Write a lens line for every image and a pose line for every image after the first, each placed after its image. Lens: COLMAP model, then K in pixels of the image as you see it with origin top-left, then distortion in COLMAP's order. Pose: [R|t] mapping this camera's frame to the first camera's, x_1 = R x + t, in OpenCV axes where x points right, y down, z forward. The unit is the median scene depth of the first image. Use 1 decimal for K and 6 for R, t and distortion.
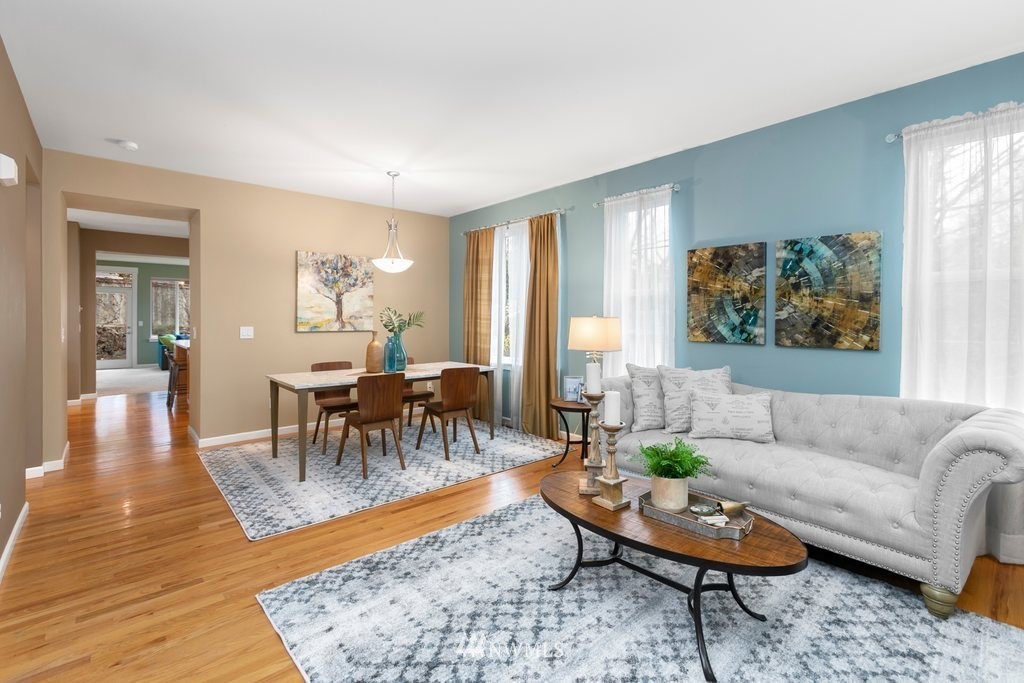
lens RADIAL K [[462.1, 0, 508.6], [0, 462.1, 318.7], [0, 0, 1]] dist [-0.008853, 0.002580]
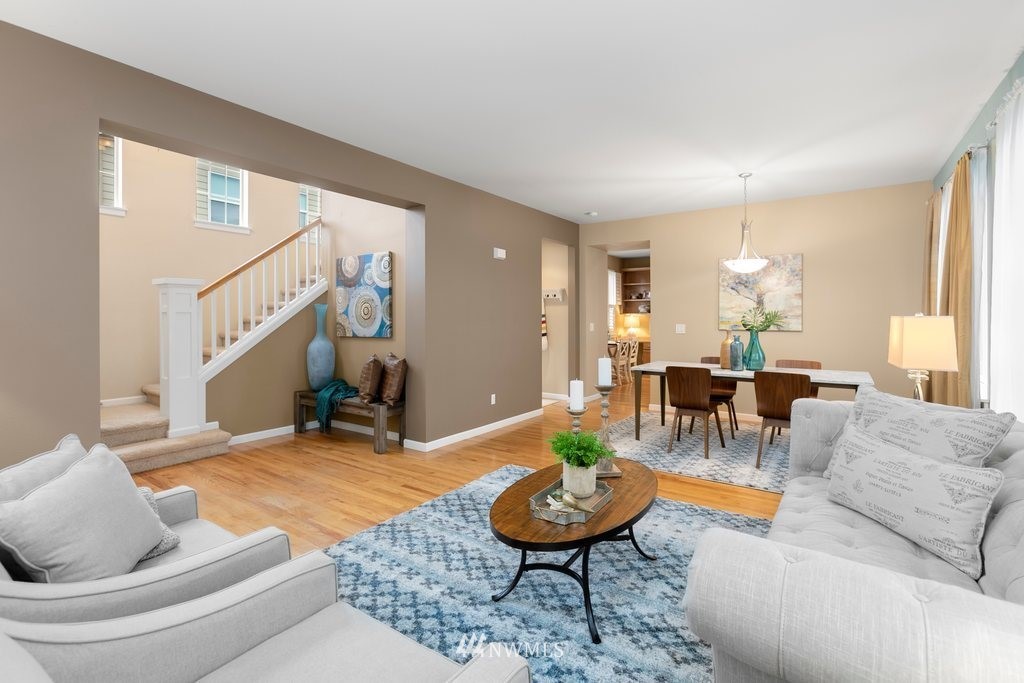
lens RADIAL K [[462.1, 0, 515.2], [0, 462.1, 321.7], [0, 0, 1]] dist [-0.008853, 0.002580]
pose [[0.242066, 0.008117, -0.970226, 0.728254], [-0.000081, 0.999965, 0.008346, -0.000993], [0.970260, -0.001942, 0.242058, 0.318095]]
